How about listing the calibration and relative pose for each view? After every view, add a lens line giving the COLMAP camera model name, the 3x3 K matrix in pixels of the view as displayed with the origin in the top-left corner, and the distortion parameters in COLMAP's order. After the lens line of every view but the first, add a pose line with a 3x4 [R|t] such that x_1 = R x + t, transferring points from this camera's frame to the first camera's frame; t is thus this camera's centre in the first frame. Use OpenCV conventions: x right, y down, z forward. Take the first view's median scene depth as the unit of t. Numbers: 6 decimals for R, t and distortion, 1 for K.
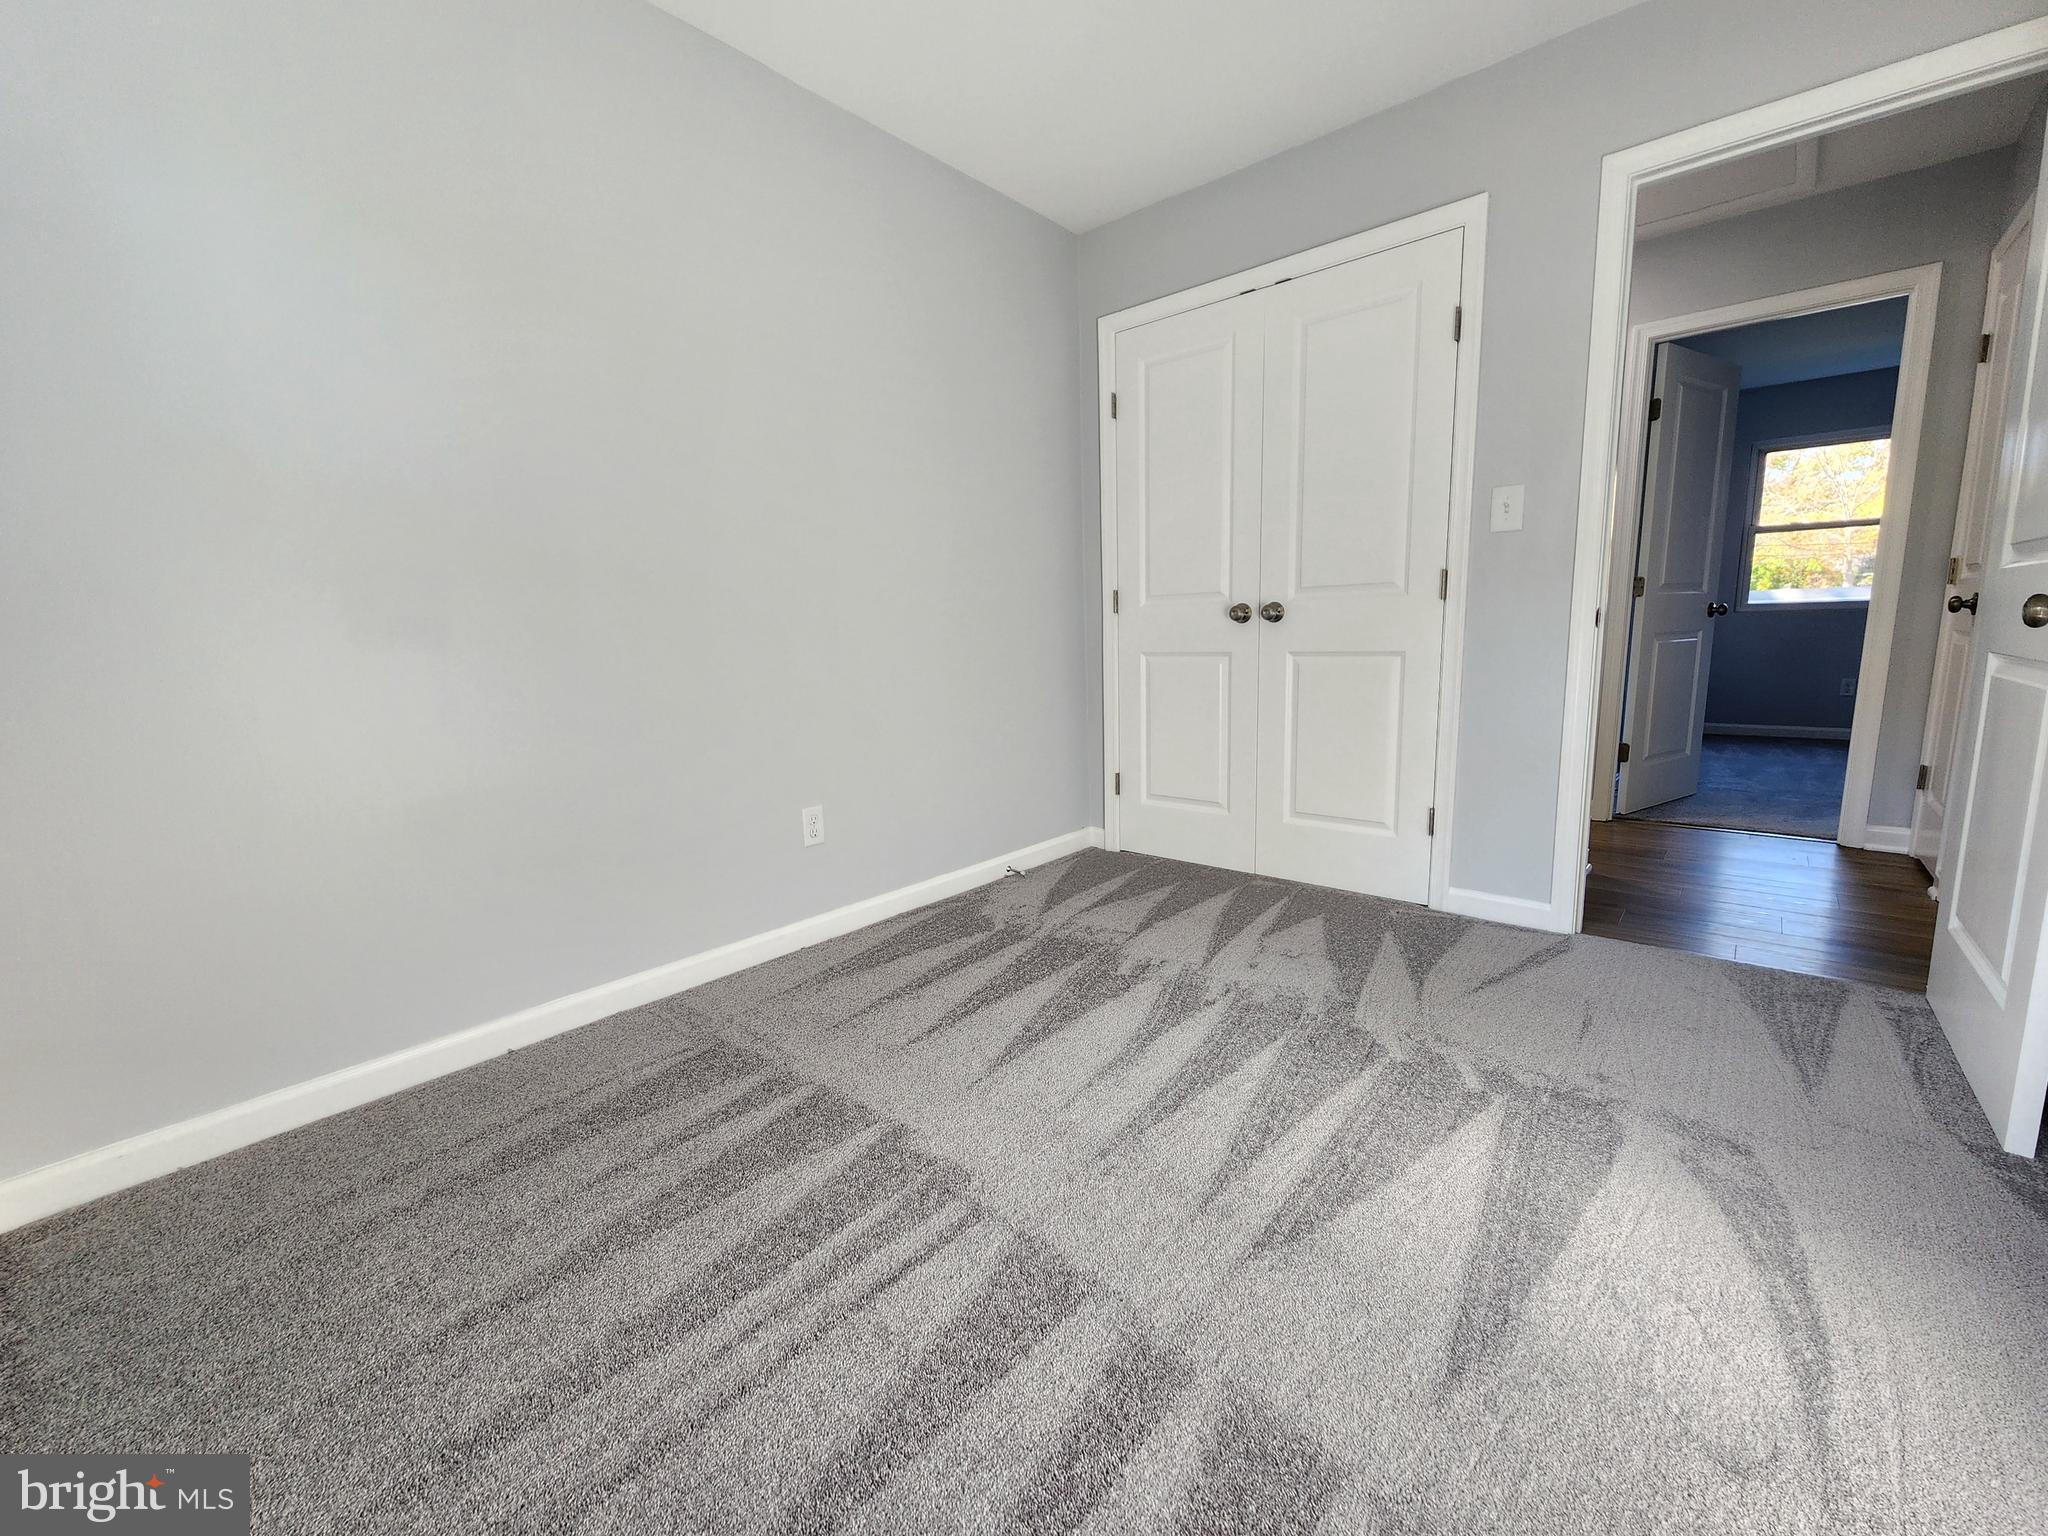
lens RADIAL K [[839.7, 0, 1025.5], [0, 839.7, 764.3], [0, 0, 1]] dist [0.000329, -0.000838]
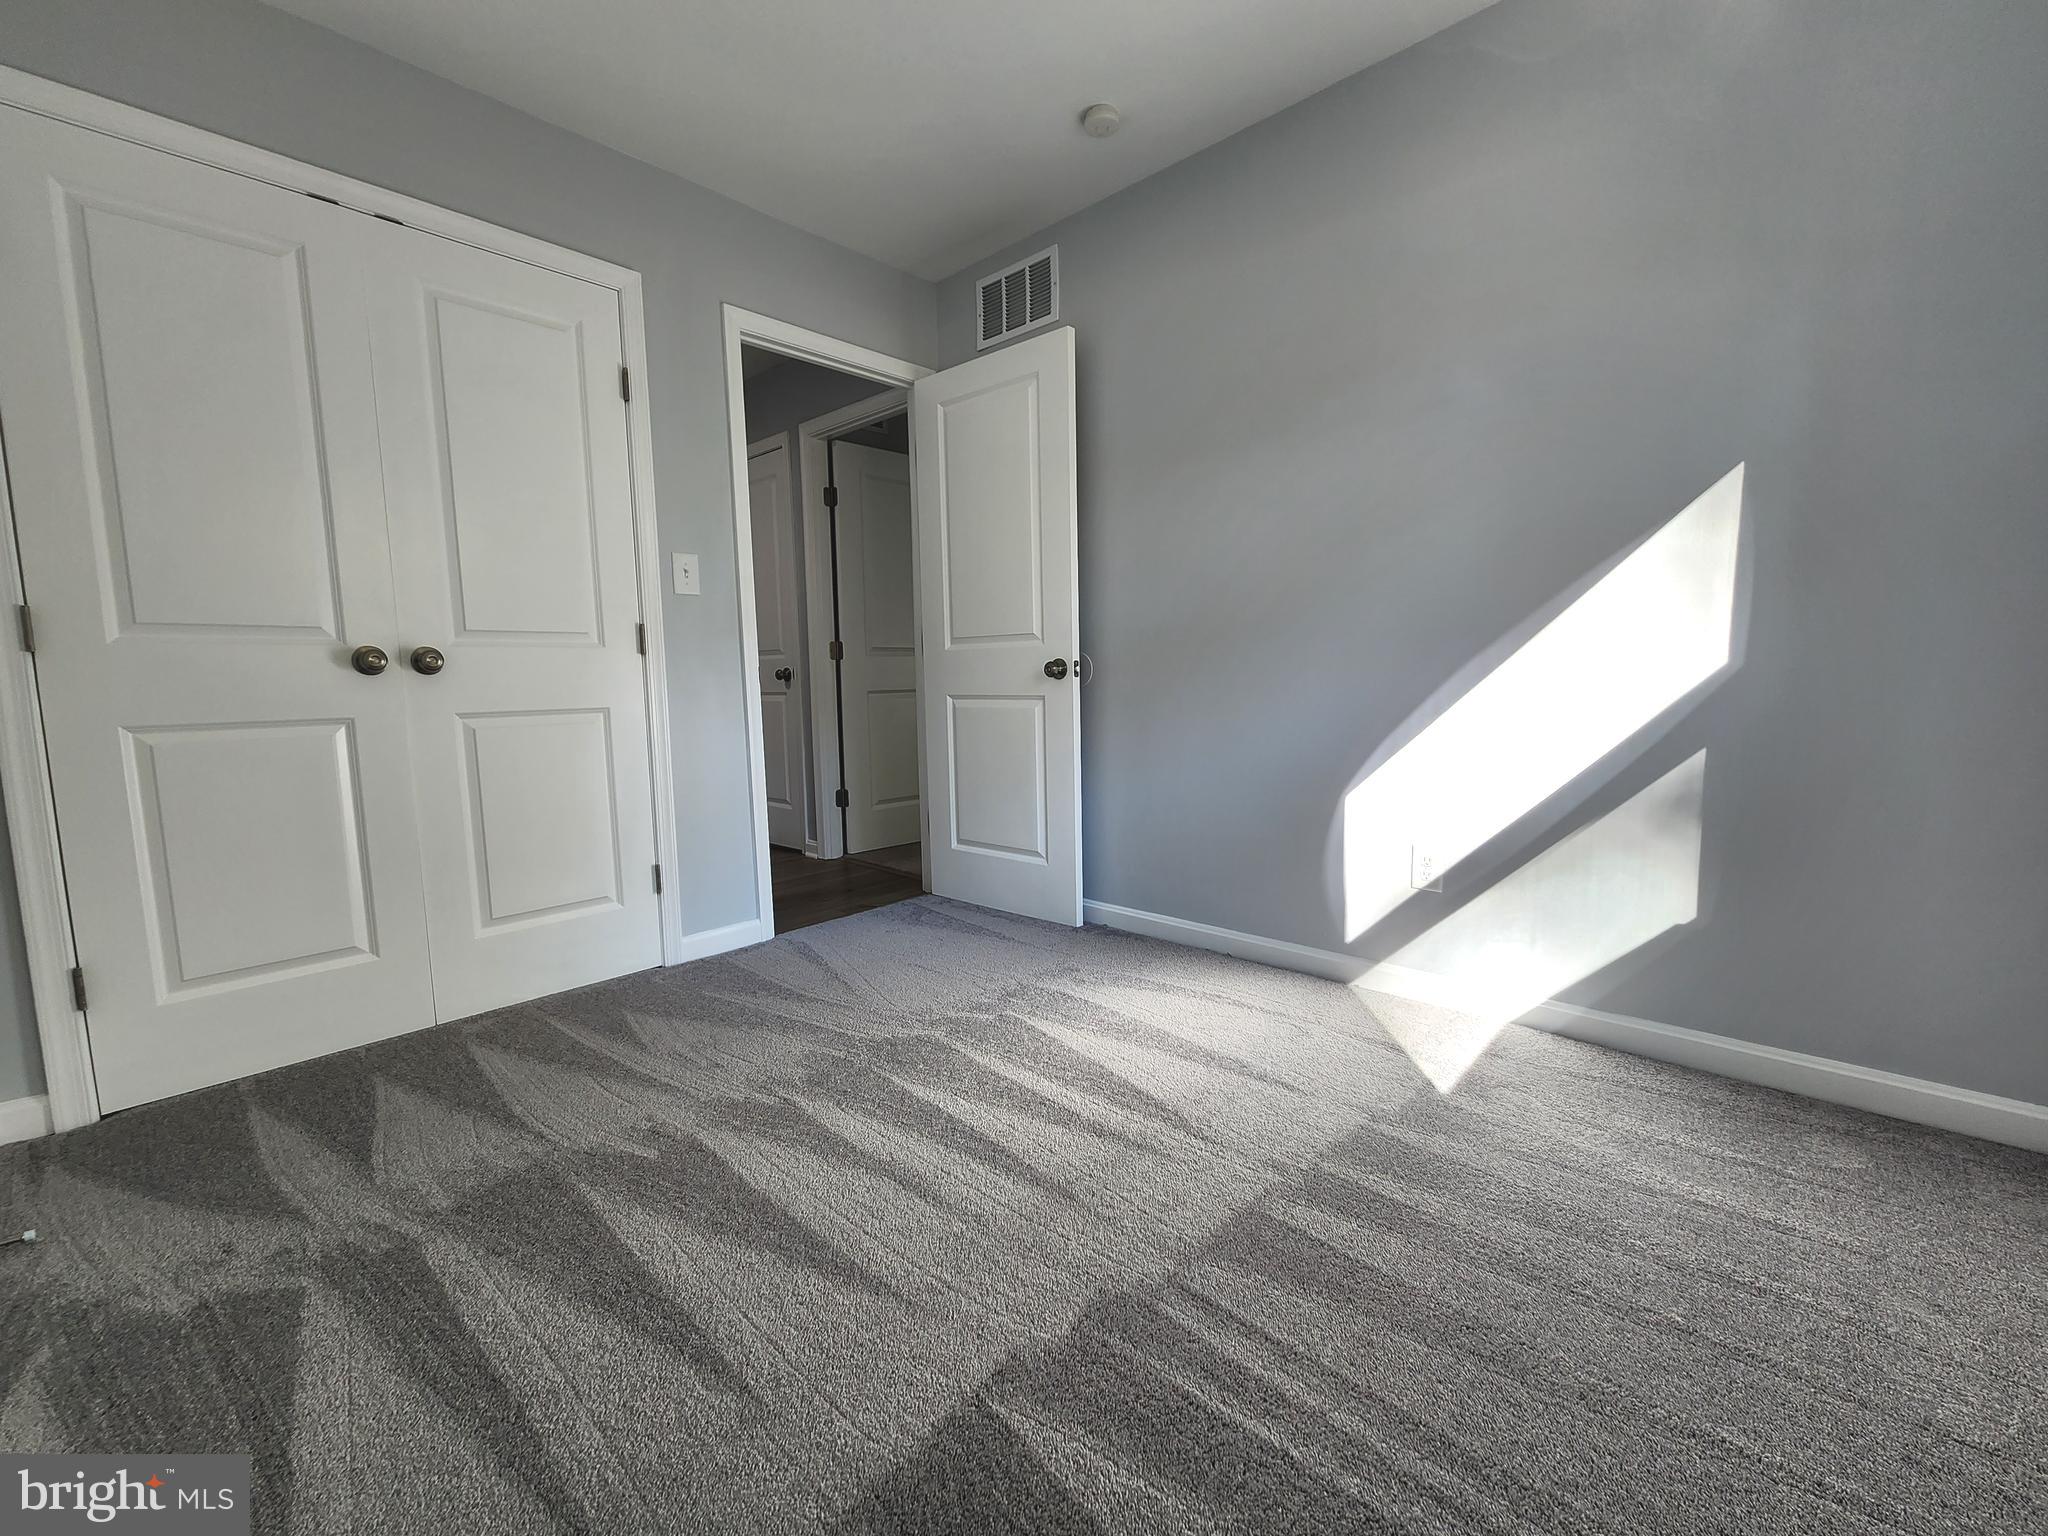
lens RADIAL K [[831.1, 0, 1024.0], [0, 831.1, 768.0], [0, 0, 1]] dist [-0.003708, -0.000512]
pose [[0.031836, -0.081056, 0.996201, -0.513528], [0.176776, 0.981450, 0.074206, -0.062134], [-0.983736, 0.173742, 0.045574, 0.576872]]
